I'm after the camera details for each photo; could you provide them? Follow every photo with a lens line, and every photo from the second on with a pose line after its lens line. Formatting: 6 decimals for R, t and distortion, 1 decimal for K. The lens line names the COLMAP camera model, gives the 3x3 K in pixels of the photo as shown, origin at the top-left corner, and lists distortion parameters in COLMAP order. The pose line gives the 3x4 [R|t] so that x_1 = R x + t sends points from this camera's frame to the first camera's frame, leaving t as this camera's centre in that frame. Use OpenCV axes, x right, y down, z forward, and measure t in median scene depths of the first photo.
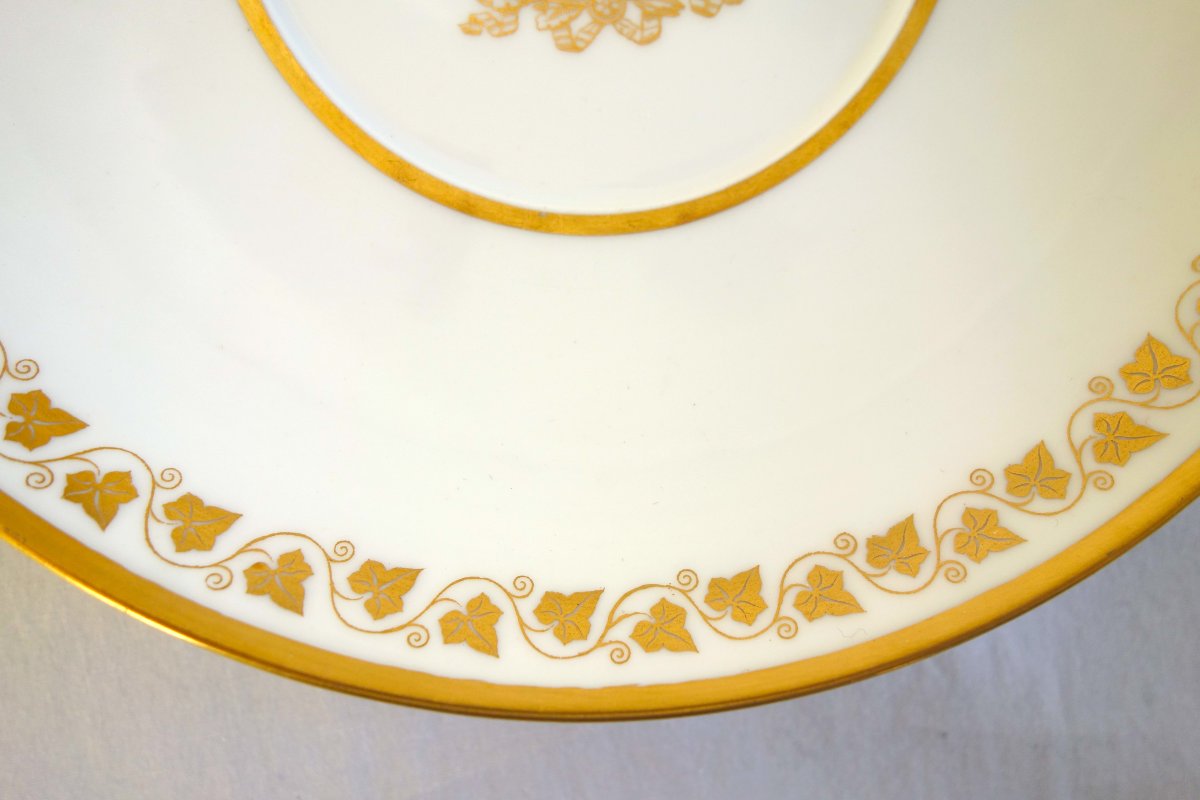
lens RADIAL K [[886.0, 0, 595.1], [0, 886.0, 397.5], [0, 0, 1]] dist [0.005134, -0.007541]
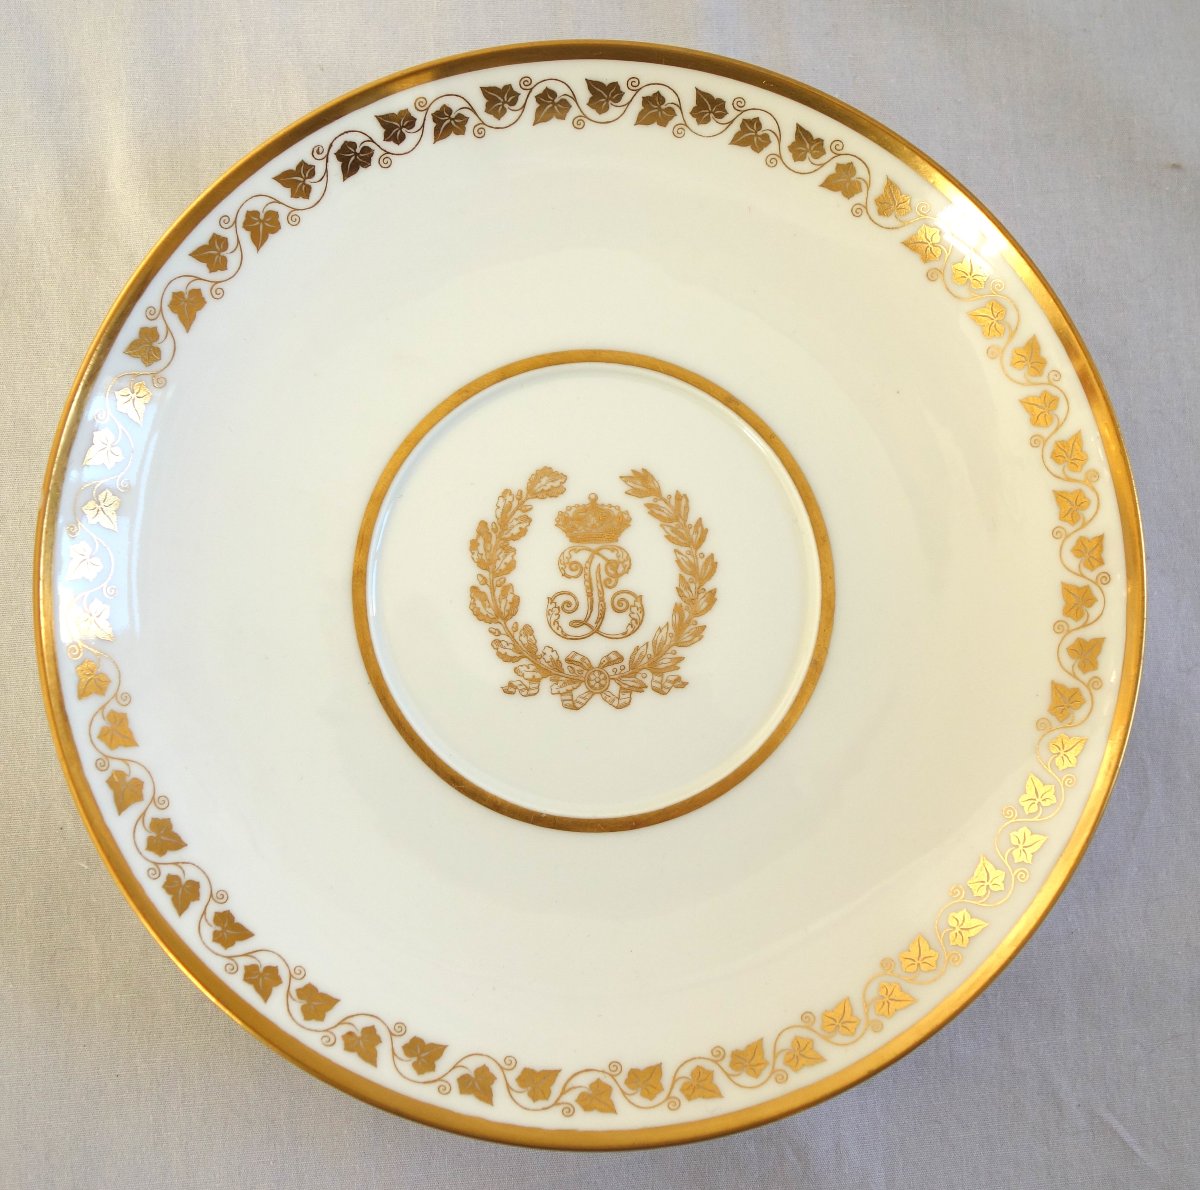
lens RADIAL K [[1457.6, 0, 586.8], [0, 1457.6, 595.9], [0, 0, 1]] dist [-0.018274, 0.000000]
pose [[0.995241, 0.095536, 0.019214, -0.076064], [-0.091378, 0.983424, -0.156610, -0.211941], [-0.033857, 0.154109, 0.987474, -1.702057]]
